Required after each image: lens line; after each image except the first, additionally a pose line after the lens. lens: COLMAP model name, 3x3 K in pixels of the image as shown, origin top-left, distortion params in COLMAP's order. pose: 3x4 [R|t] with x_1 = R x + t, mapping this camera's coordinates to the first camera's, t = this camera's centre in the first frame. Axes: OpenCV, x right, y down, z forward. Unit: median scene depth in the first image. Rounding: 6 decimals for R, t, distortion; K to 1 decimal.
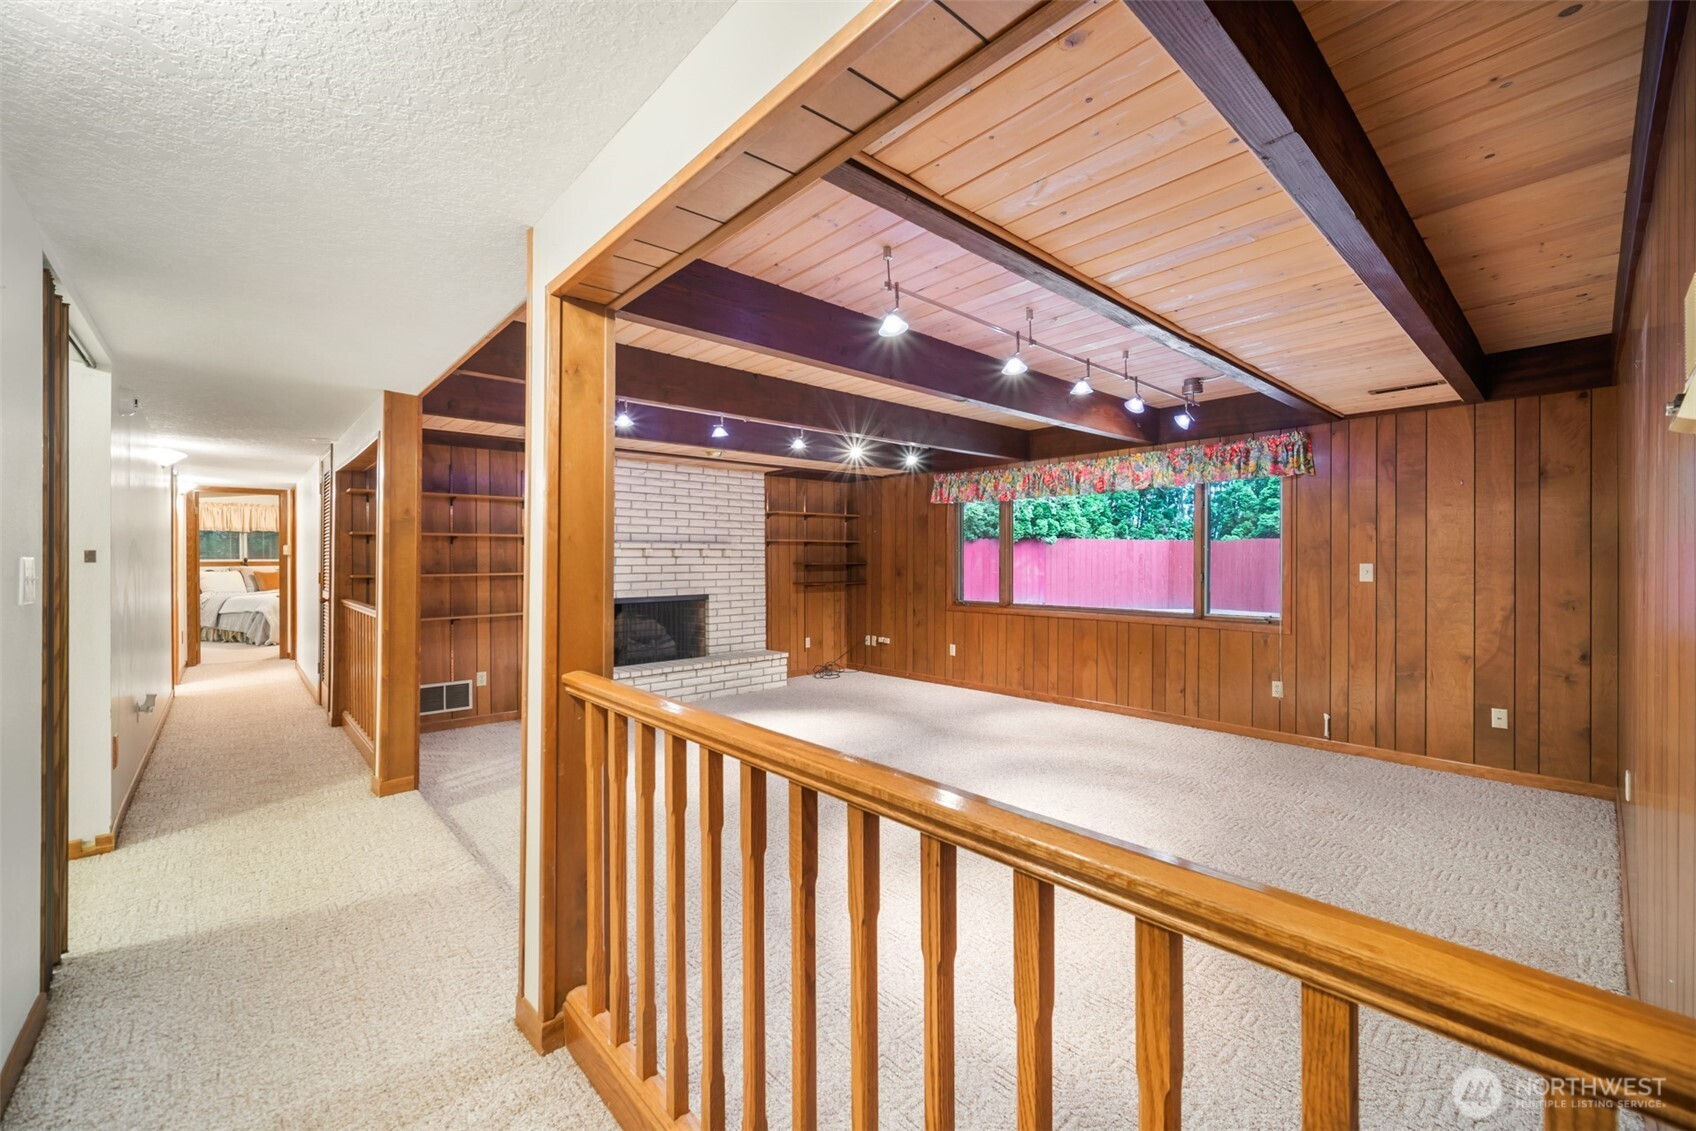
lens RADIAL K [[682.5, 0, 858.5], [0, 682.5, 557.5], [0, 0, 1]] dist [-0.001338, 0.000096]
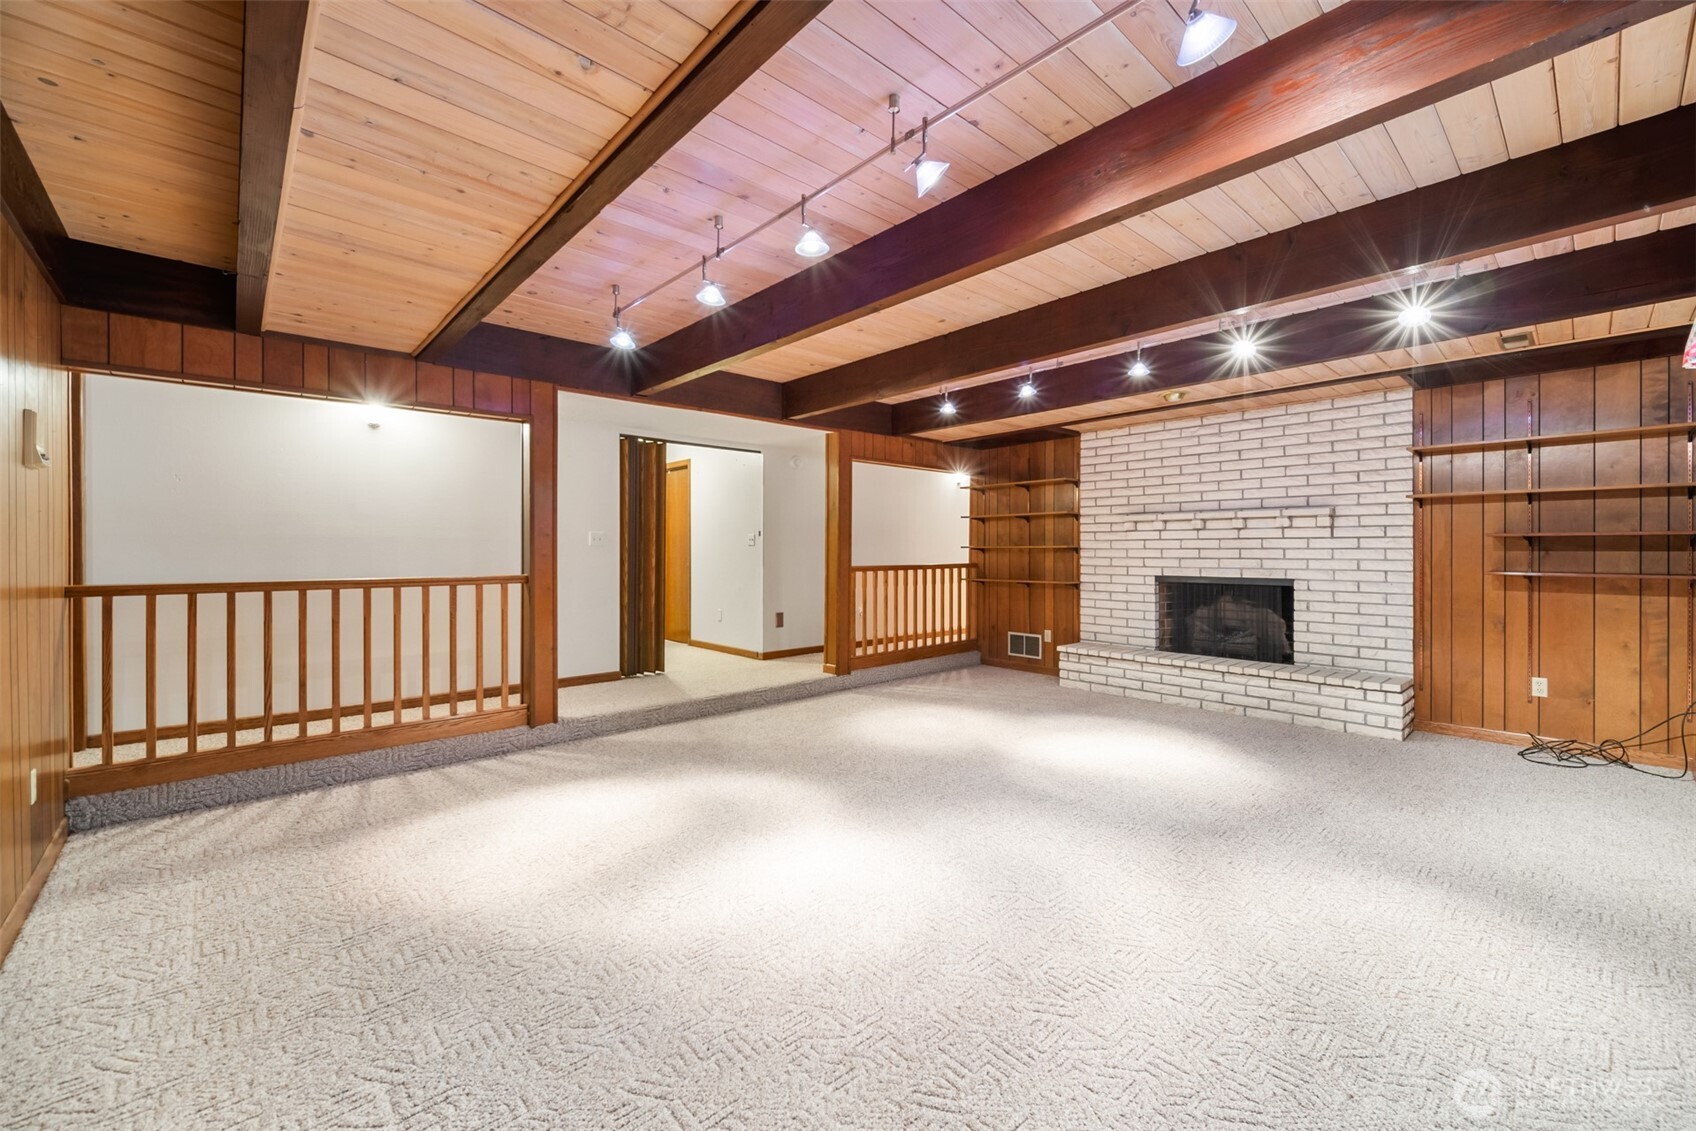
lens RADIAL K [[682.5, 0, 858.6], [0, 682.5, 550.1], [0, 0, 1]] dist [-0.001338, 0.000096]
pose [[0.005933, 0.007600, -0.999954, 0.515612], [0.003230, 0.999966, 0.007619, 0.016886], [0.999977, -0.003275, 0.005909, 0.555833]]
